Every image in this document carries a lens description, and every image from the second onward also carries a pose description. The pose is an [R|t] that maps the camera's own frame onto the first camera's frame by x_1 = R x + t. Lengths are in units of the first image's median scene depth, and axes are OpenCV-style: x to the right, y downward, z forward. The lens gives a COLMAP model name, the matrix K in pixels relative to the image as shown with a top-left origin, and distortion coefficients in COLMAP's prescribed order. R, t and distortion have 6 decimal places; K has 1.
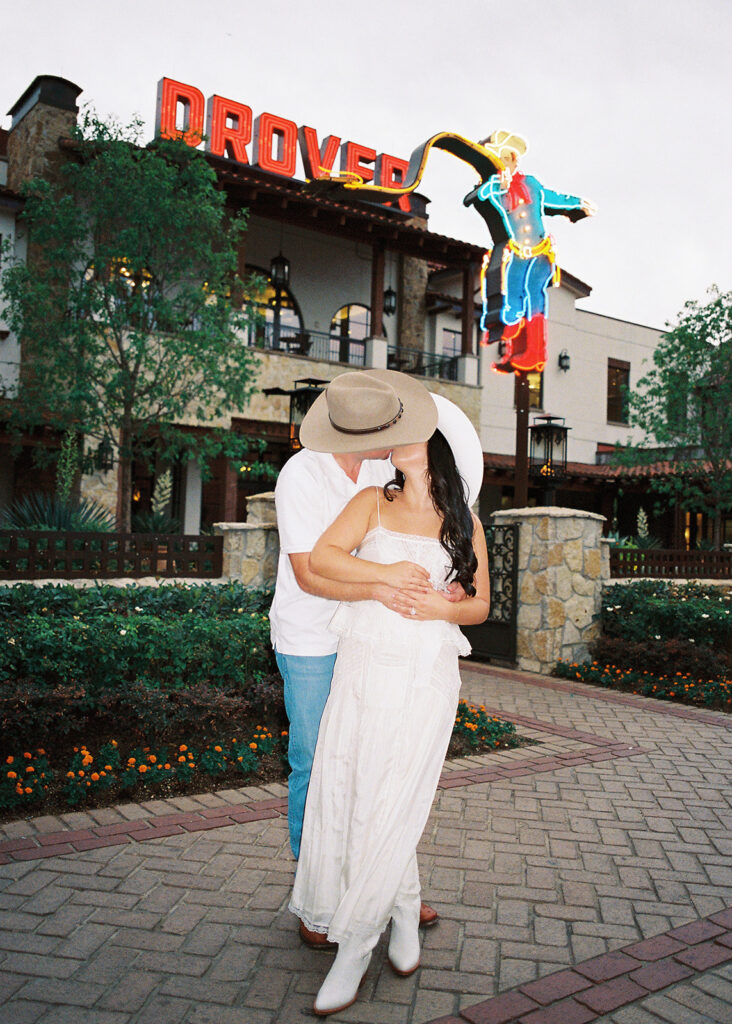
lens RADIAL K [[916.3, 0, 374.3], [0, 916.3, 483.4], [0, 0, 1]] dist [-0.002426, -0.001806]
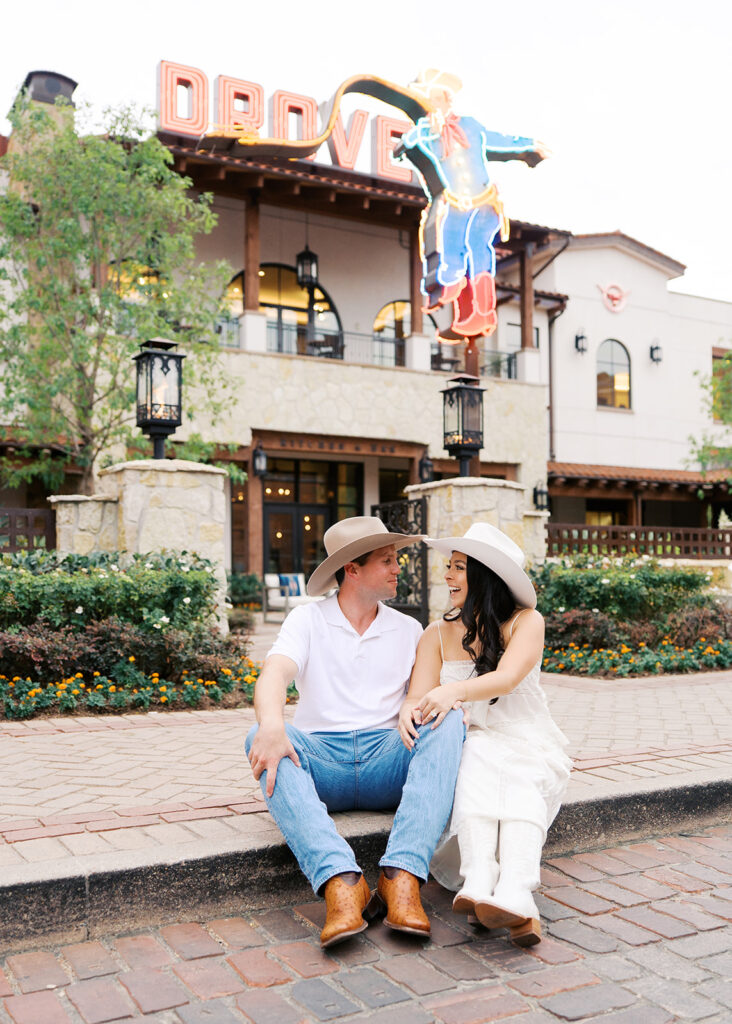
lens RADIAL K [[1042.8, 0, 389.5], [0, 1042.8, 546.1], [0, 0, 1]] dist [-0.005422, -0.004029]
pose [[0.993433, -0.043833, -0.105686, 0.184352], [0.046268, 0.998715, 0.020696, 0.056294], [0.104643, -0.025450, 0.994184, -0.023783]]
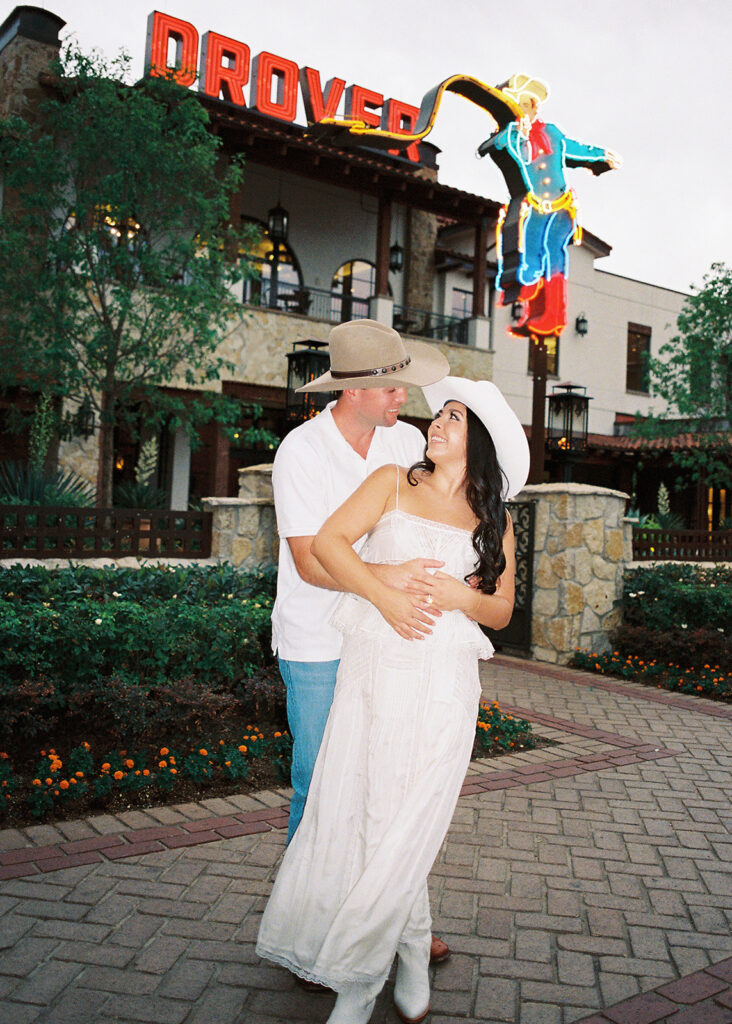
lens RADIAL K [[979.4, 0, 400.7], [0, 979.4, 455.1], [0, 0, 1]] dist [-0.002078, -0.005246]
pose [[0.999622, 0.011967, 0.024752, -0.001911], [-0.012029, 0.999925, 0.002361, -0.002440], [-0.024722, -0.002657, 0.999691, 0.015519]]
